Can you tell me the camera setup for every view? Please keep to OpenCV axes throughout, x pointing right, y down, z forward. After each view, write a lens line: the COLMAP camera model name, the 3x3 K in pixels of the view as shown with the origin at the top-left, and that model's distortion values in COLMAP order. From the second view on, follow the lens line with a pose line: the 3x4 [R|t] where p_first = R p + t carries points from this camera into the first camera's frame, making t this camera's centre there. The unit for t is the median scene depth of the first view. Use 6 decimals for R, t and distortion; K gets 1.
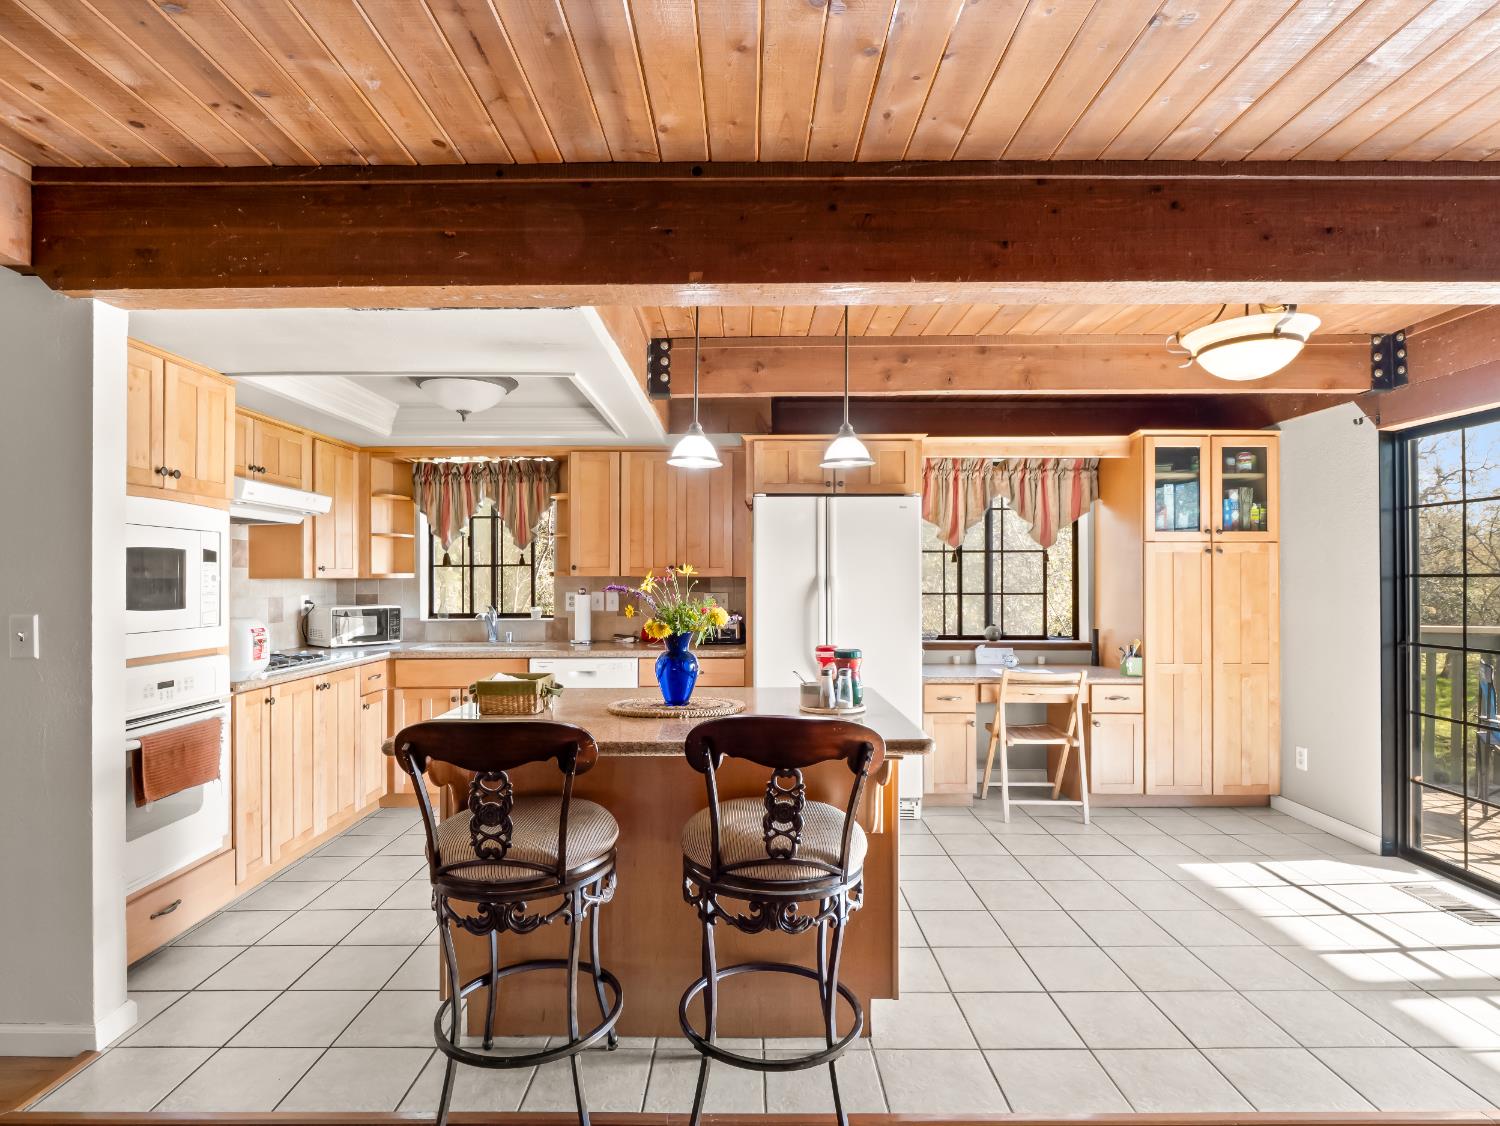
lens RADIAL K [[779.5, 0, 731.7], [0, 779.5, 571.1], [0, 0, 1]] dist [-0.009071, -0.005530]
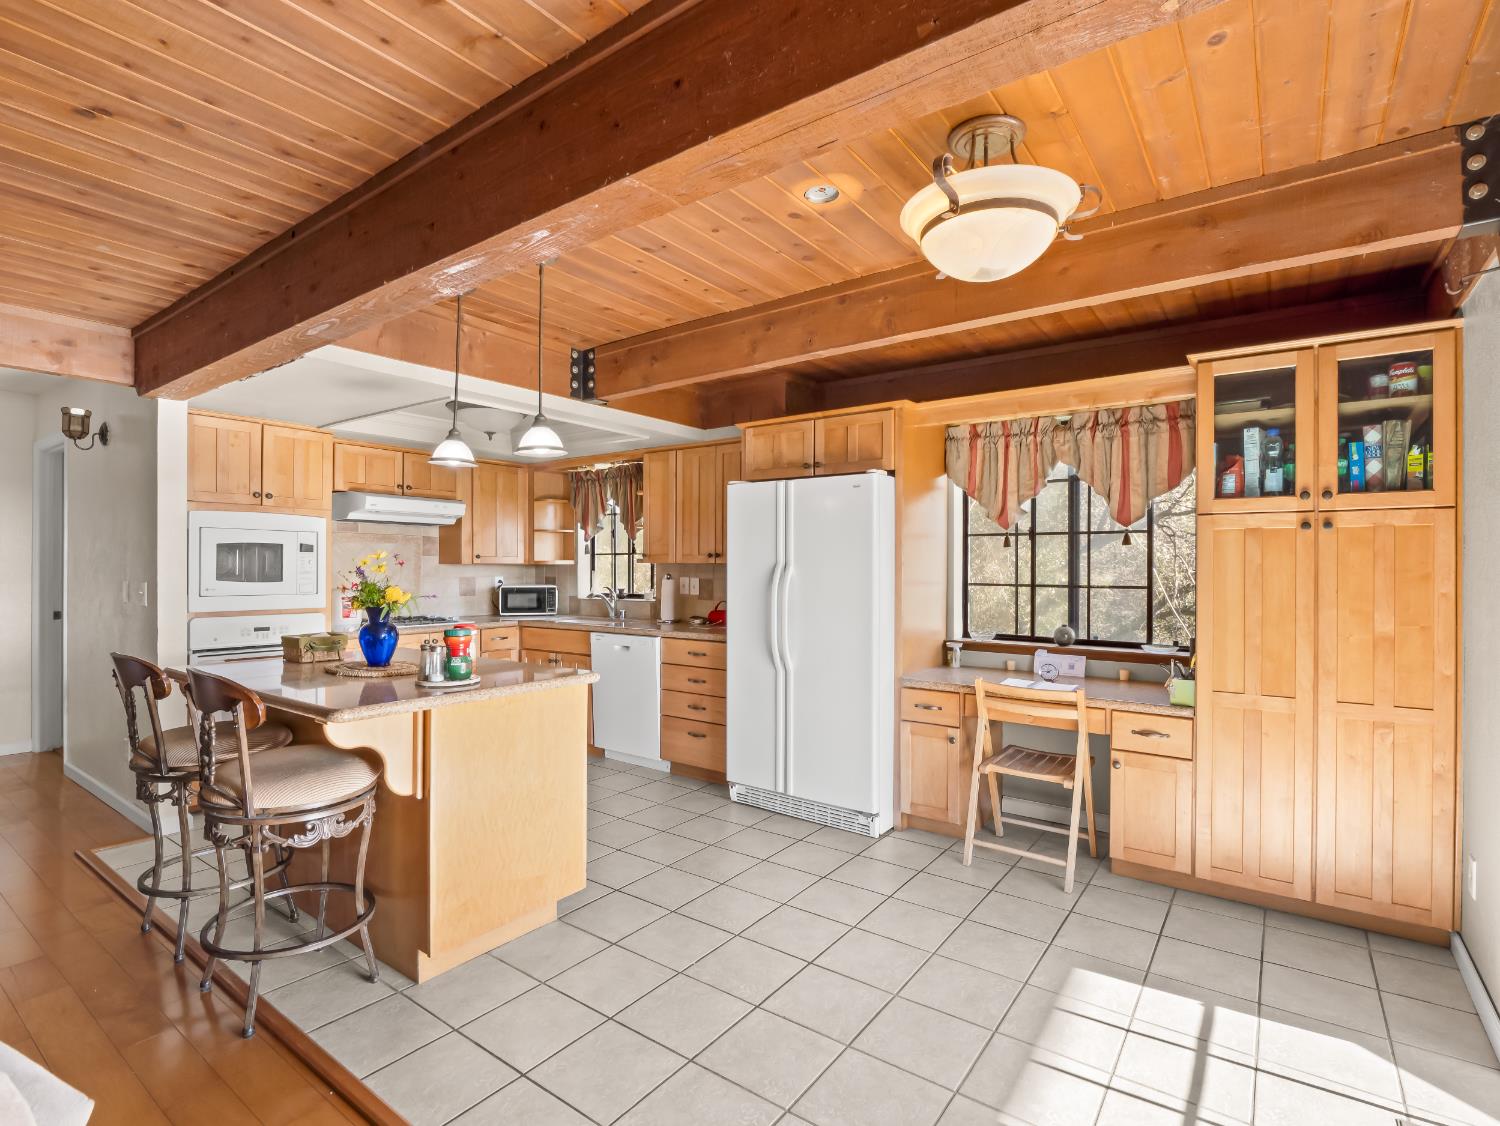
lens RADIAL K [[735.0, 0, 736.4], [0, 735.0, 566.7], [0, 0, 1]] dist [-0.013715, -0.002554]
pose [[0.806242, 0.005120, -0.591564, 0.587181], [-0.000805, 0.999971, 0.007559, 0.004115], [0.591586, -0.005618, 0.806222, 0.228441]]
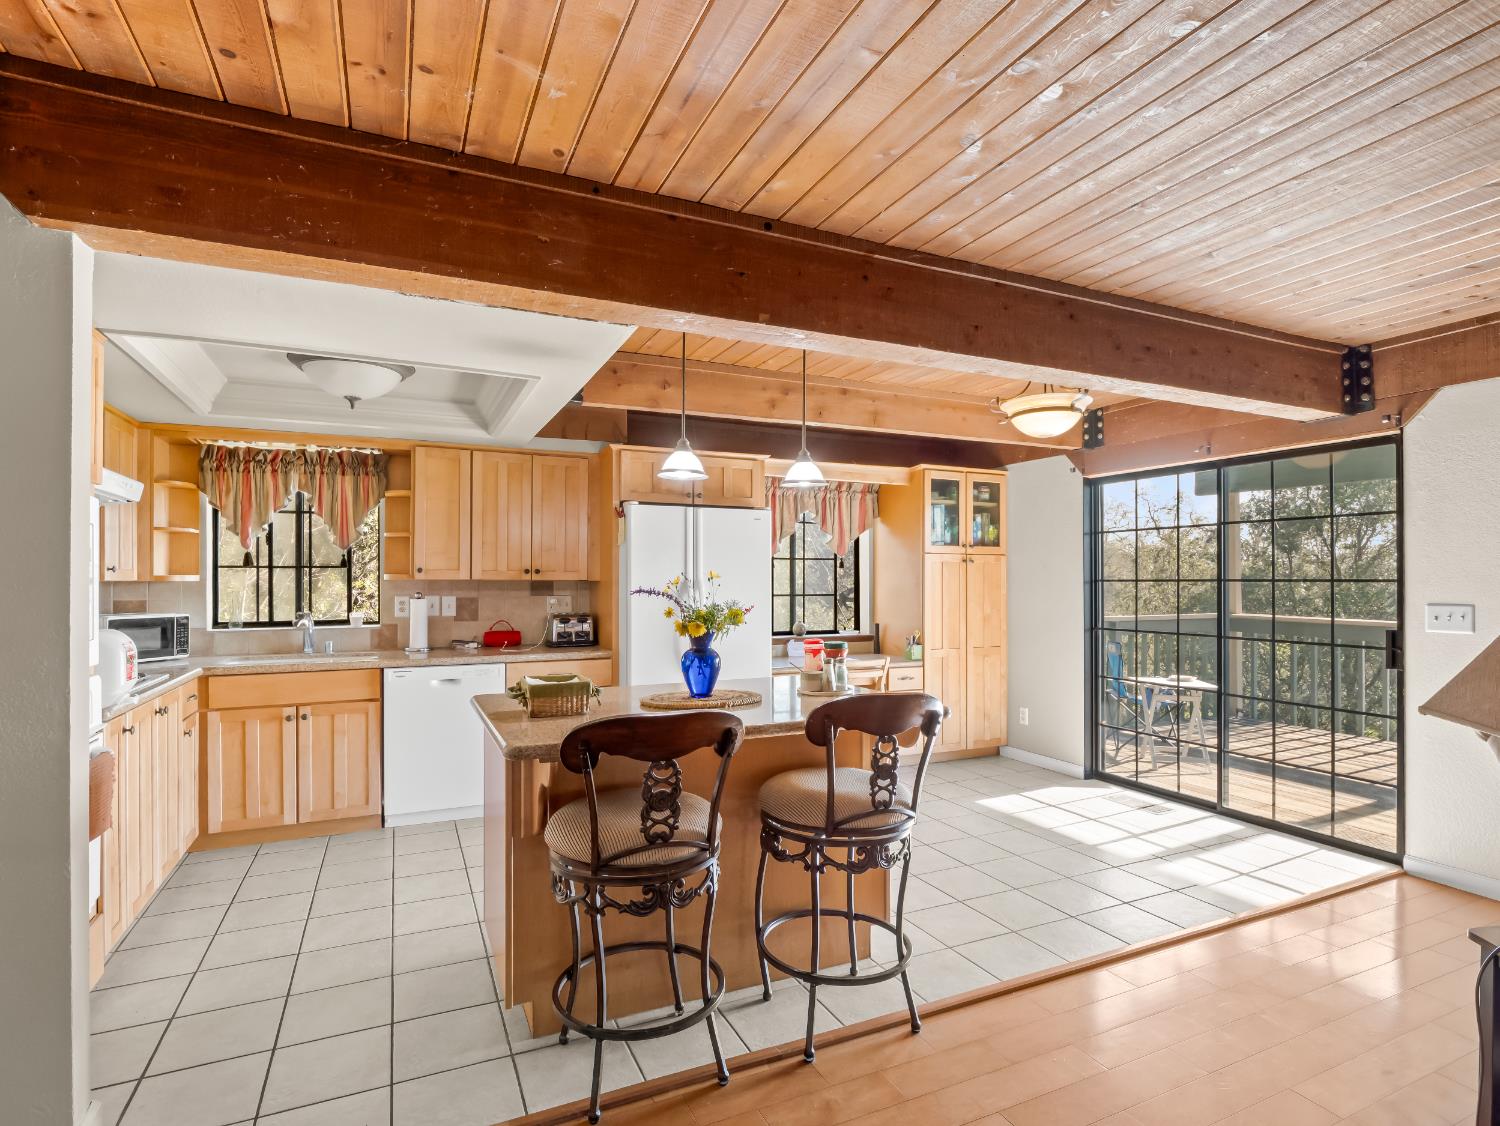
lens RADIAL K [[779.5, 0, 741.9], [0, 779.5, 576.2], [0, 0, 1]] dist [-0.009071, -0.005530]
pose [[0.903720, 0.003960, 0.428105, -0.272265], [-0.004810, 0.999988, 0.000904, -0.000310], [-0.428096, -0.002876, 0.903729, -0.009748]]
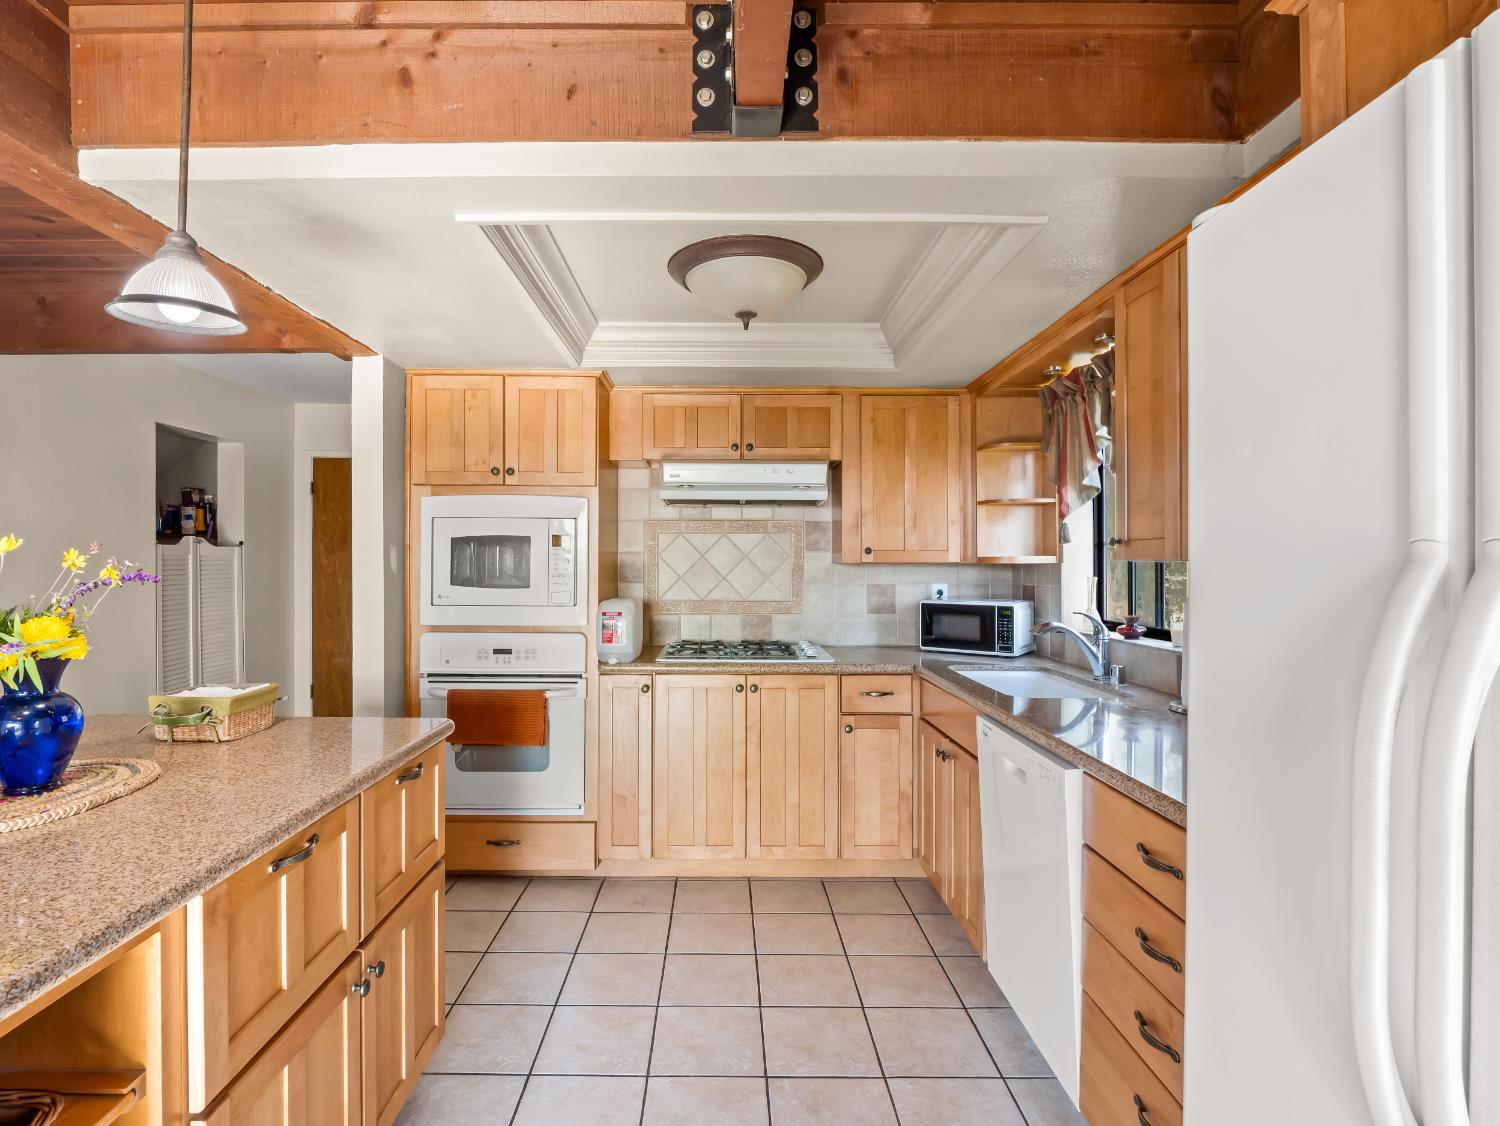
lens RADIAL K [[735.0, 0, 755.9], [0, 735.0, 560.9], [0, 0, 1]] dist [-0.013715, -0.002554]
pose [[0.017988, -0.005469, -0.999823, 0.243718], [0.005583, 0.999970, -0.005369, 0.010649], [0.999823, -0.005485, 0.018018, 0.849729]]
